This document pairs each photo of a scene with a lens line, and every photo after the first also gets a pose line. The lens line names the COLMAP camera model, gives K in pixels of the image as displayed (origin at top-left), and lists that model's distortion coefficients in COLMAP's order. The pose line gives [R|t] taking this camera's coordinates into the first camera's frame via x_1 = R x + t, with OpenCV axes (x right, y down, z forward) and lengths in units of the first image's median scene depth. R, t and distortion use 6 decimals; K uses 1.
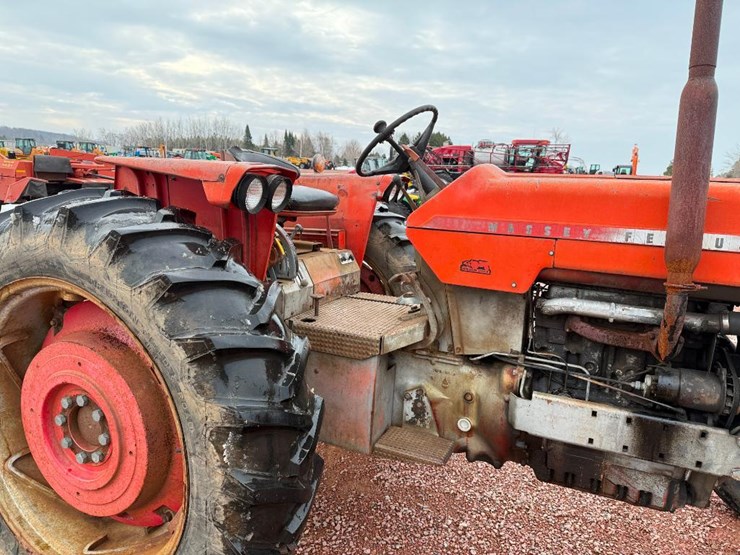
lens RADIAL K [[509.5, 0, 370.0], [0, 509.5, 277.5], [0, 0, 1]] dist [0.090823, -0.122740]
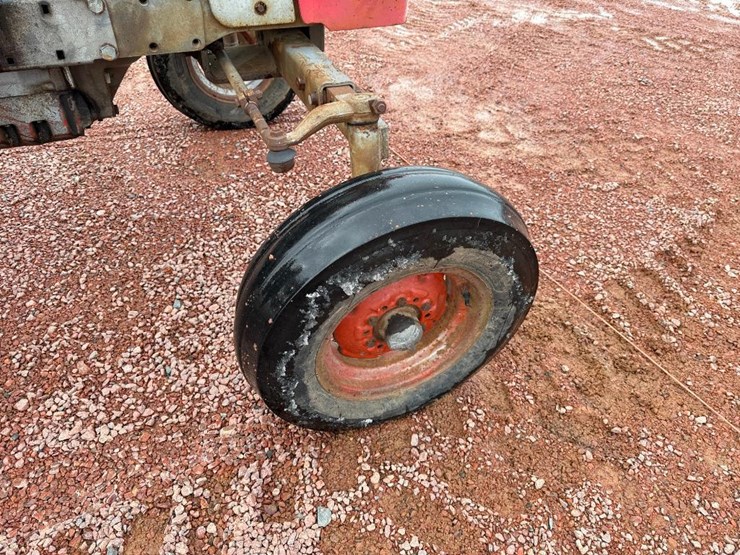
lens RADIAL K [[518.2, 0, 364.7], [0, 518.2, 276.6], [0, 0, 1]] dist [0.094801, -0.128896]
pose [[0.677842, -0.494992, 0.543612, 0.305430], [0.128129, 0.807618, 0.575619, 0.201050], [-0.723957, -0.320526, 0.610860, 0.095951]]
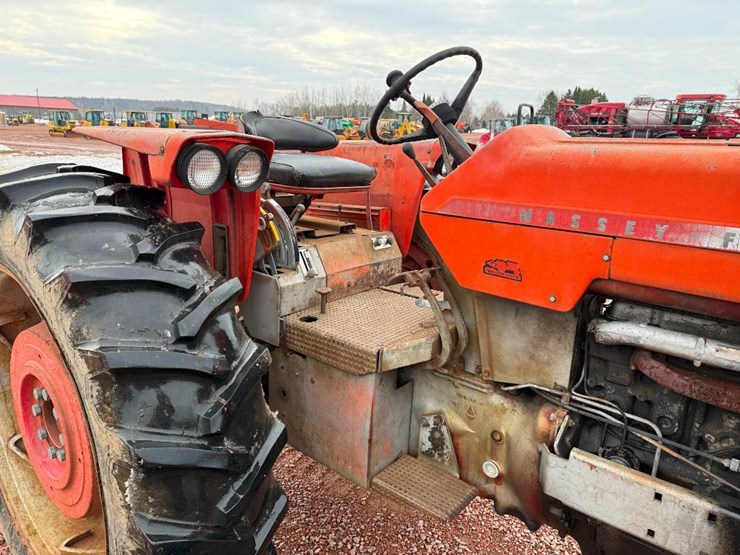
lens RADIAL K [[509.5, 0, 370.0], [0, 509.5, 277.5], [0, 0, 1]] dist [0.090823, -0.122740]
pose [[0.966324, 0.053738, -0.251656, 0.201133], [-0.037273, 0.996868, 0.069745, -0.051239], [0.254616, -0.058016, 0.965300, 0.237102]]
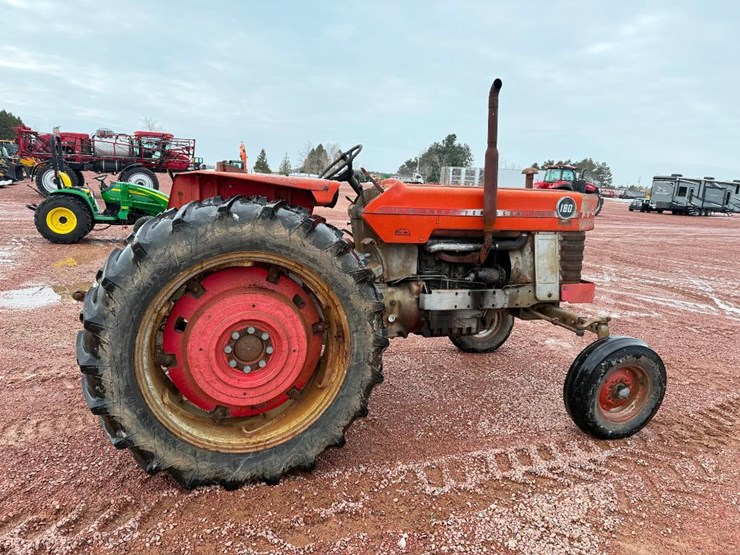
lens RADIAL K [[518.2, 0, 364.7], [0, 518.2, 276.6], [0, 0, 1]] dist [0.094801, -0.128896]
pose [[0.746340, -0.117229, 0.655160, -1.176476], [0.110009, 0.992555, 0.052280, 0.027649], [-0.656411, 0.033055, 0.753679, -0.378696]]
